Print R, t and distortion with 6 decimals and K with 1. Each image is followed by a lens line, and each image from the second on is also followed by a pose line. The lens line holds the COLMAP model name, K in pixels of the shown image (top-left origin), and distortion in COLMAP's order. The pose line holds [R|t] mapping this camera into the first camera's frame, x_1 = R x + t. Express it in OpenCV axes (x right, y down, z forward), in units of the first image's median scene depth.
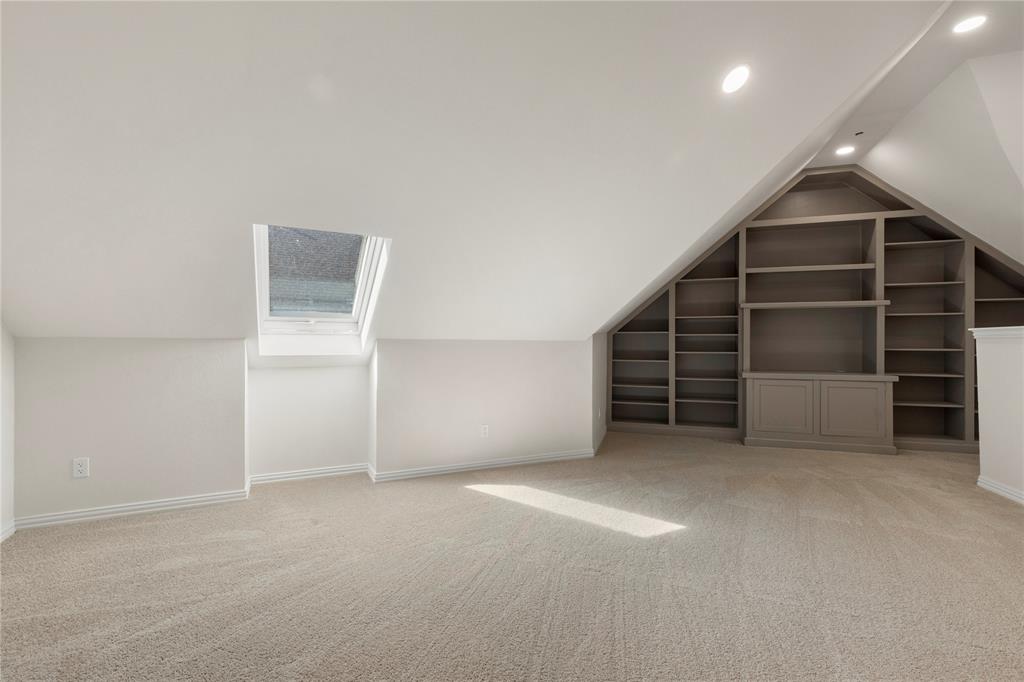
lens RADIAL K [[463.3, 0, 511.8], [0, 463.3, 341.5], [0, 0, 1]] dist [0.007440, -0.000433]
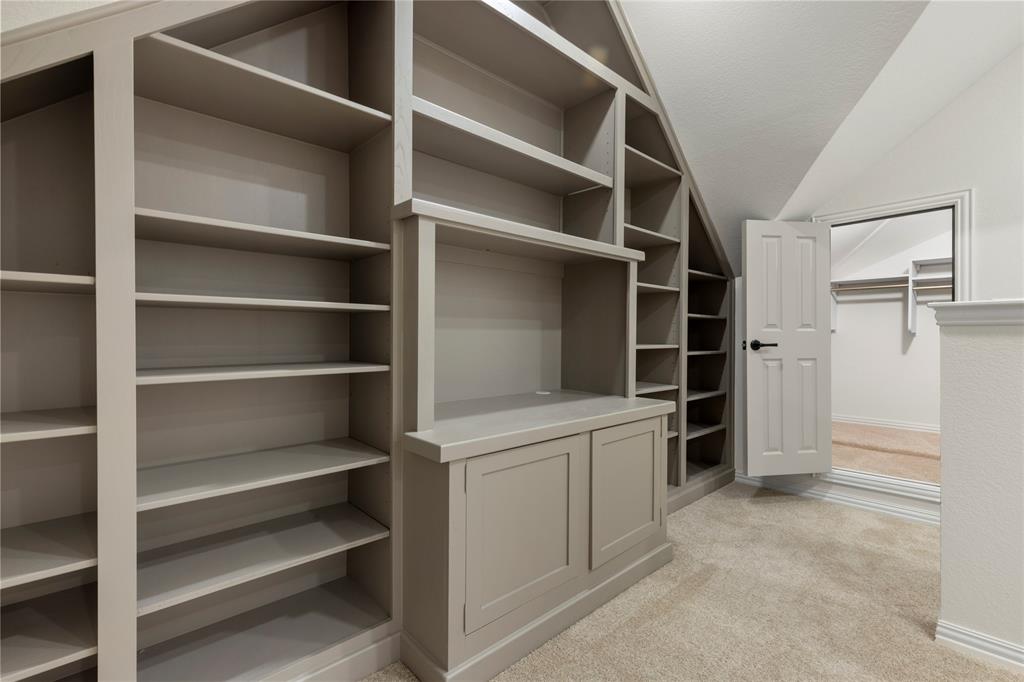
lens RADIAL K [[463.3, 0, 511.5], [0, 463.3, 336.3], [0, 0, 1]] dist [0.007440, -0.000433]
pose [[0.484215, 0.003208, 0.874943, 0.277854], [-0.004419, 0.999989, -0.001221, 0.005678], [-0.874938, -0.003275, 0.484224, 0.832336]]
